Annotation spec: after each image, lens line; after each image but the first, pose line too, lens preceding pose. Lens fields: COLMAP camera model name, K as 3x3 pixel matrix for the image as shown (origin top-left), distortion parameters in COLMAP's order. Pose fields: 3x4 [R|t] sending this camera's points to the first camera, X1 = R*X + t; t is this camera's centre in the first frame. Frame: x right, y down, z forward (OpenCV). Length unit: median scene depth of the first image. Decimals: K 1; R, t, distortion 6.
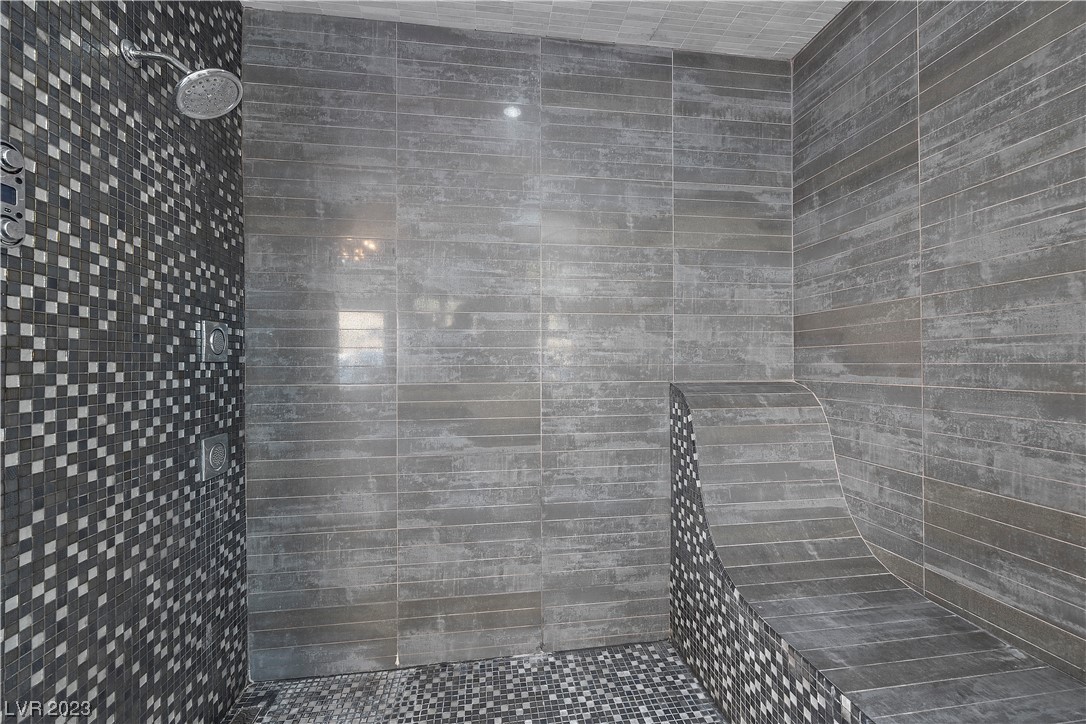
lens RADIAL K [[444.7, 0, 543.0], [0, 444.7, 362.0], [0, 0, 1]] dist [-0.009493, 0.000929]
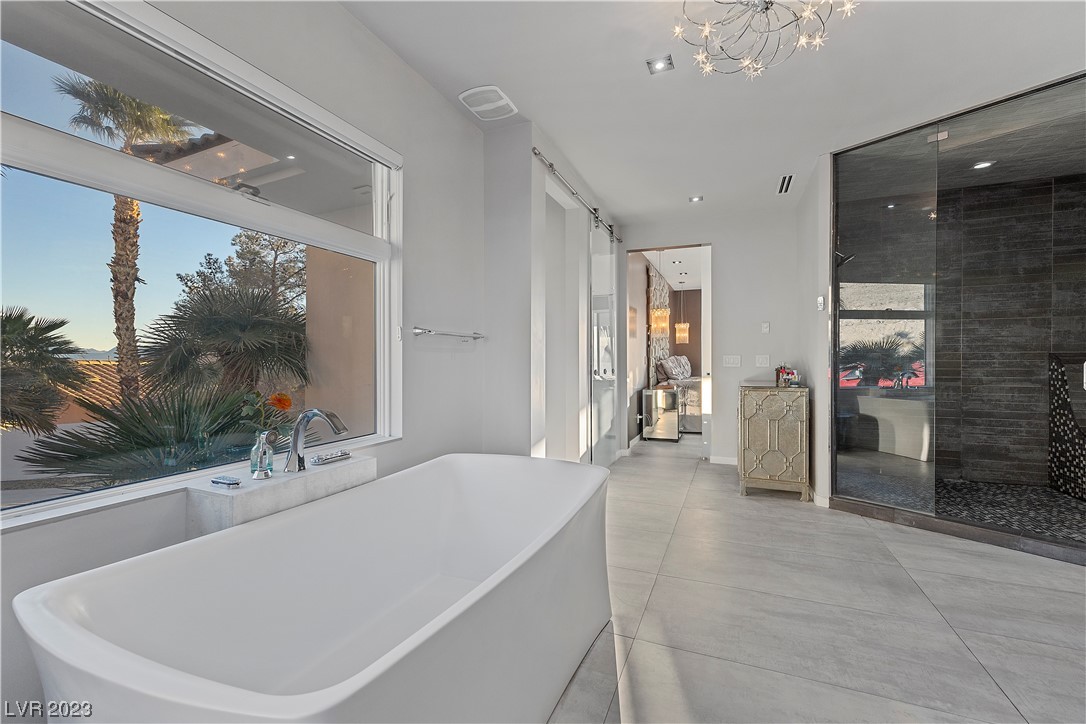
lens RADIAL K [[444.7, 0, 543.0], [0, 444.7, 362.0], [0, 0, 1]] dist [-0.009493, 0.000929]
pose [[0.844335, 0.004490, -0.535796, -0.553433], [0.002473, 0.999922, 0.012278, 0.059757], [0.535810, -0.011692, 0.844258, -1.813287]]
